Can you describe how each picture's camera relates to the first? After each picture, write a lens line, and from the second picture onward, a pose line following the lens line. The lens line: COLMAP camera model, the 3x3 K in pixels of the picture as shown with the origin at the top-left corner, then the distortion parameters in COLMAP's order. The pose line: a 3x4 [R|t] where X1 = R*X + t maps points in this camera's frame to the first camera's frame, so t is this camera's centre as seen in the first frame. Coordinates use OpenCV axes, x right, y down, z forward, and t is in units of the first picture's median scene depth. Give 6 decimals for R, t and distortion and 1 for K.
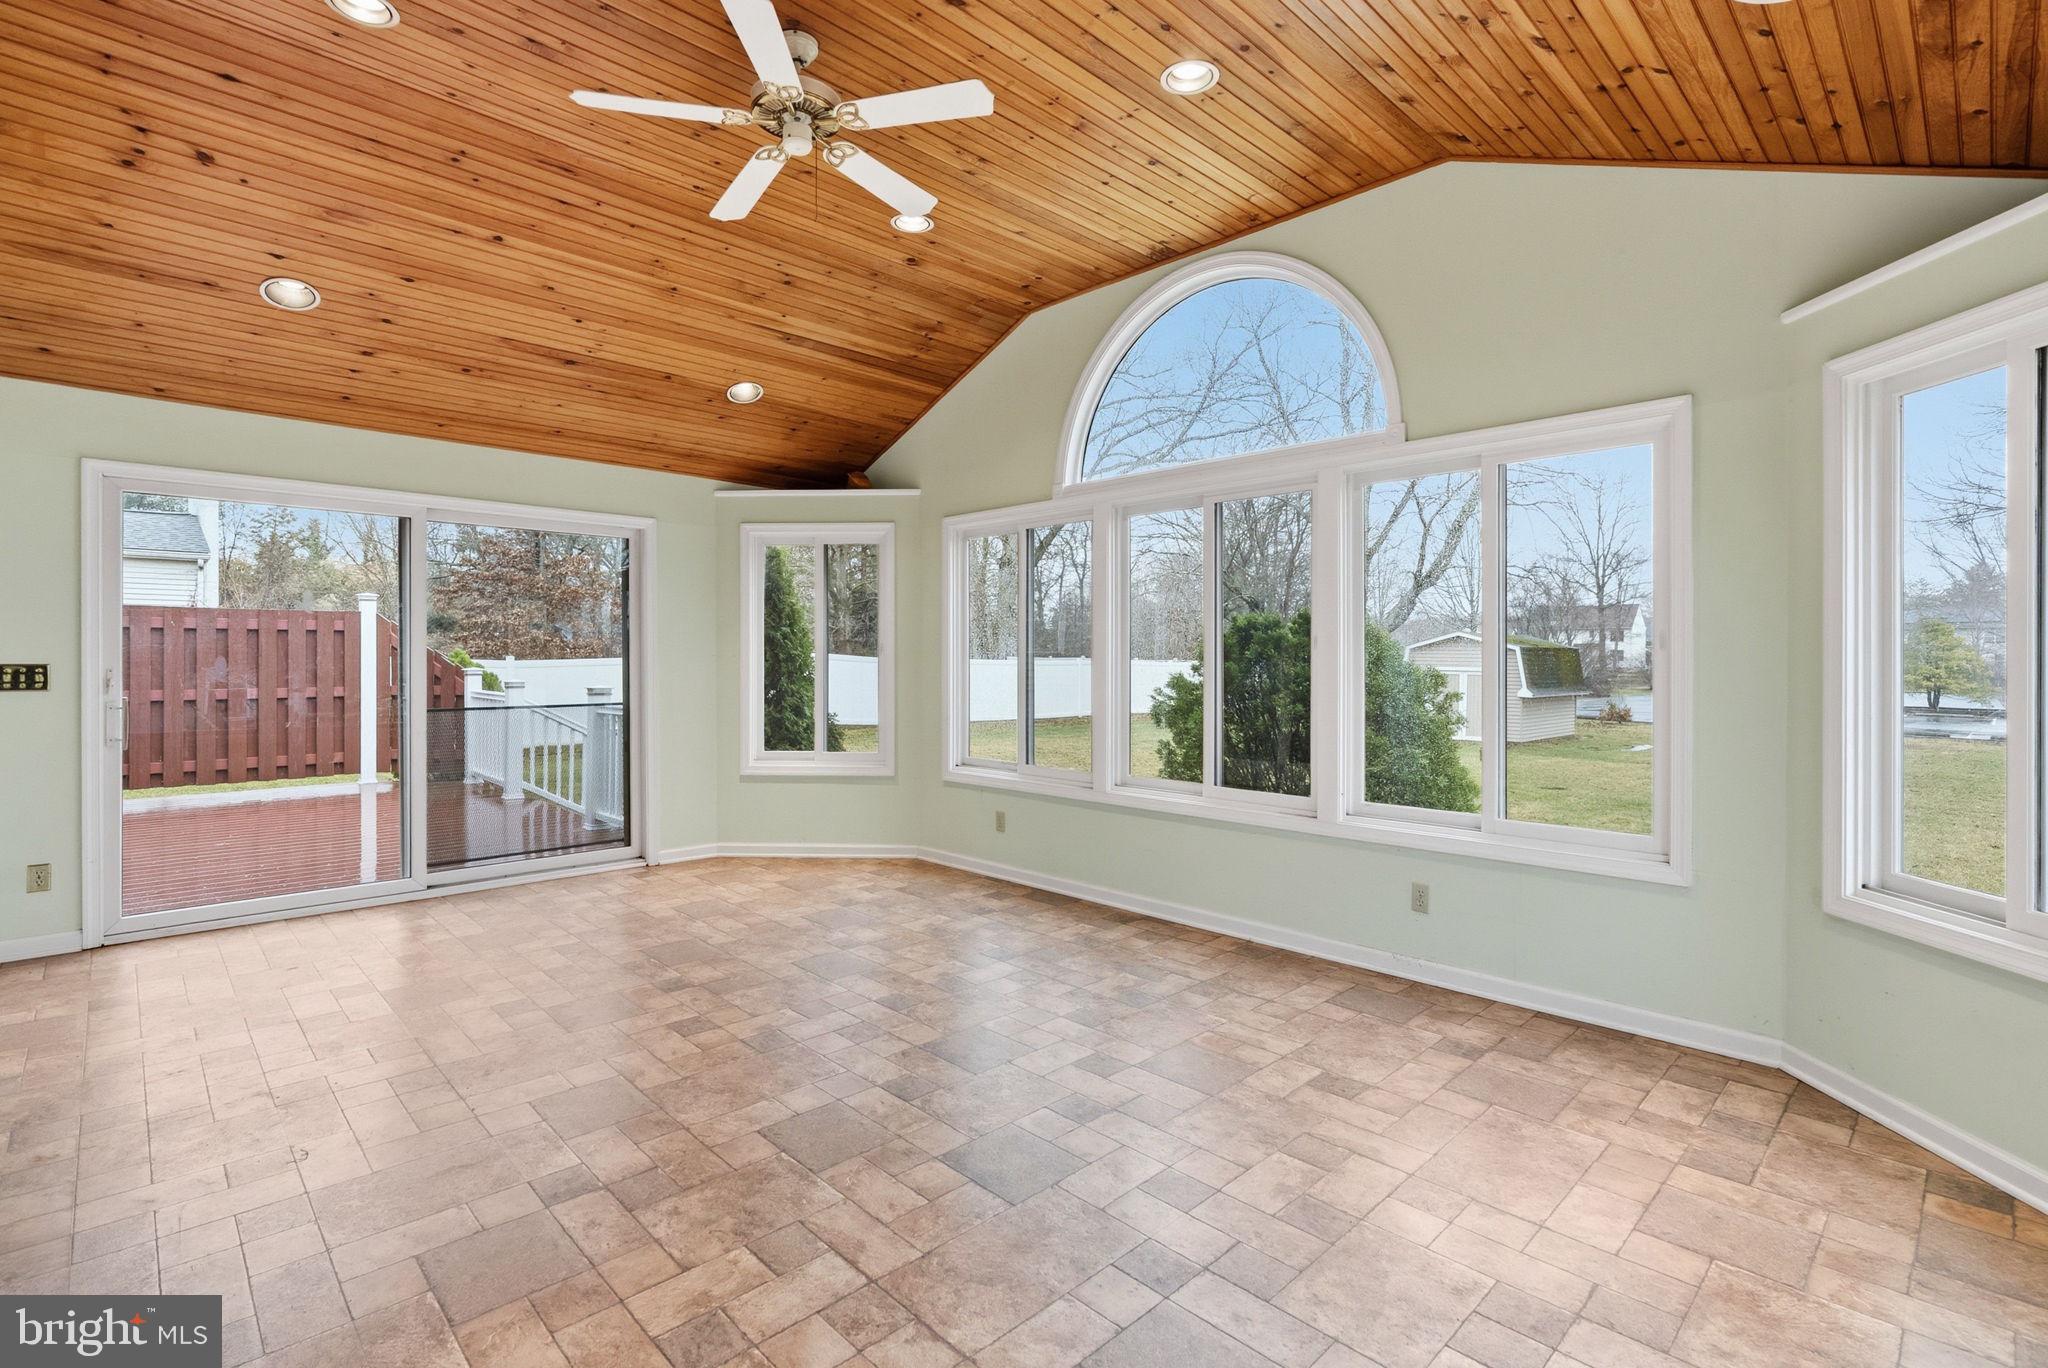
lens RADIAL K [[956.7, 0, 1021.7], [0, 956.7, 666.7], [0, 0, 1]] dist [-0.009359, 0.001384]
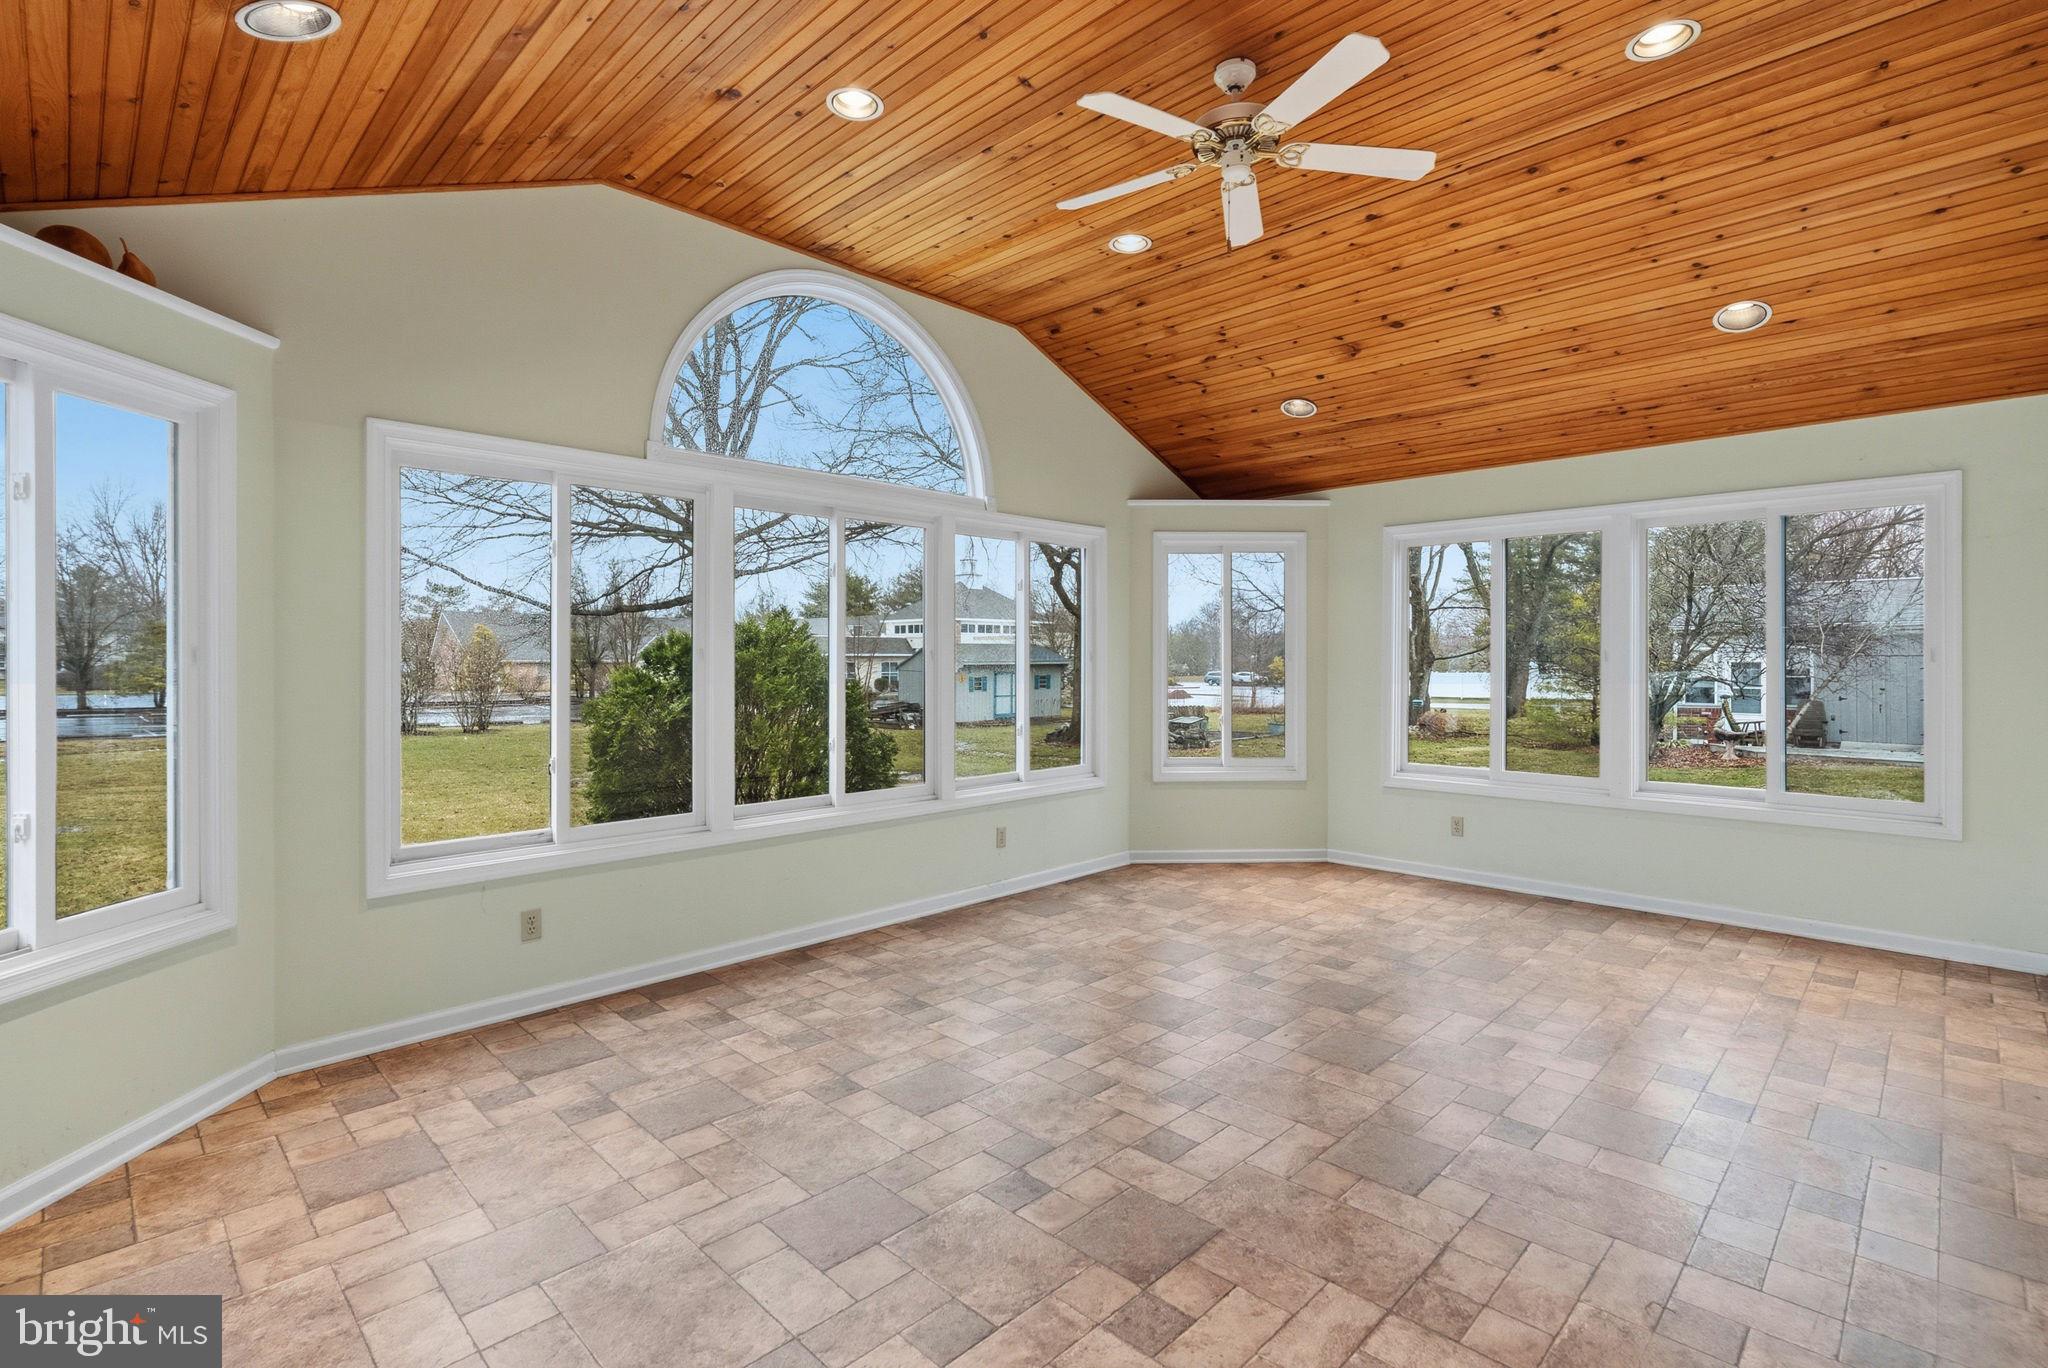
lens RADIAL K [[956.7, 0, 1019.8], [0, 956.7, 670.2], [0, 0, 1]] dist [-0.009359, 0.001384]
pose [[-0.032383, -0.008239, 0.999442, -0.873828], [0.012879, 0.999880, 0.008660, -0.015143], [-0.999393, 0.013152, -0.032273, 0.890613]]
